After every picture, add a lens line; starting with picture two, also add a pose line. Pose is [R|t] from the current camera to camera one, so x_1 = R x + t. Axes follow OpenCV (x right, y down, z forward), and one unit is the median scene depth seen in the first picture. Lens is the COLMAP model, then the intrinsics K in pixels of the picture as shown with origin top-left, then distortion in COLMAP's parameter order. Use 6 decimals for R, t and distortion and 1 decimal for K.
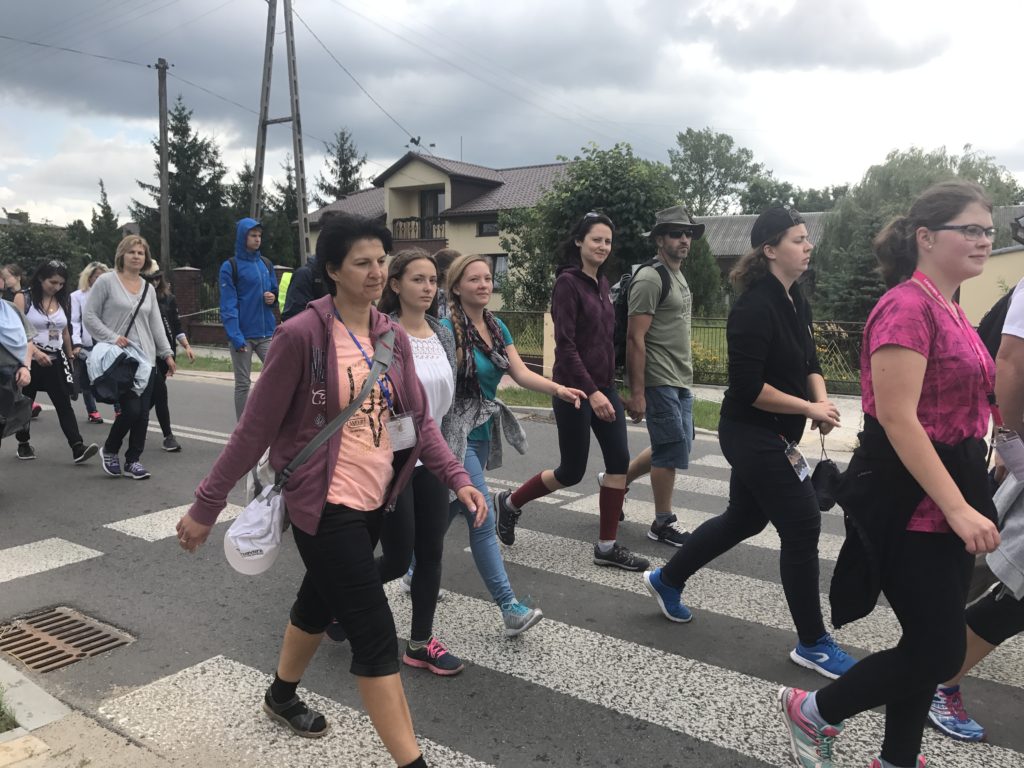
lens RADIAL K [[821.6, 0, 511.3], [0, 821.6, 370.9], [0, 0, 1]] dist [0.012025, 0.003557]
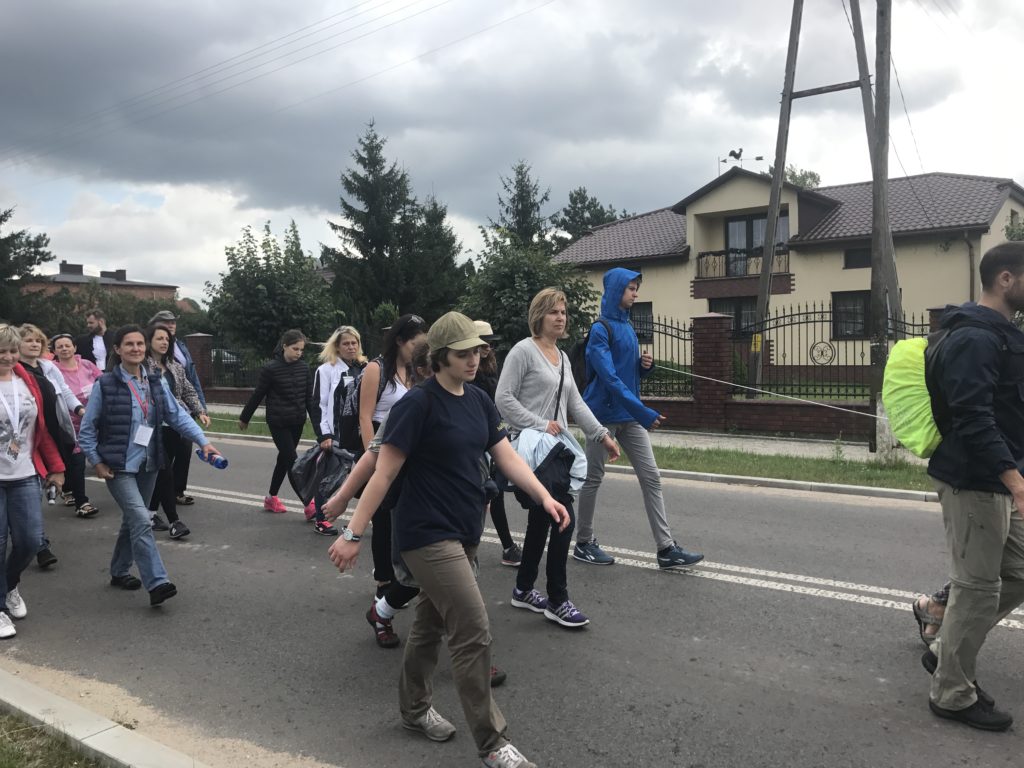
lens RADIAL K [[807.6, 0, 512.0], [0, 807.6, 384.0], [0, 0, 1]] dist [0.007138, -0.003175]
pose [[0.999469, -0.031204, 0.009331, -0.275158], [0.031578, 0.998570, -0.043142, -0.023709], [-0.007971, 0.043414, 0.999025, 0.180622]]
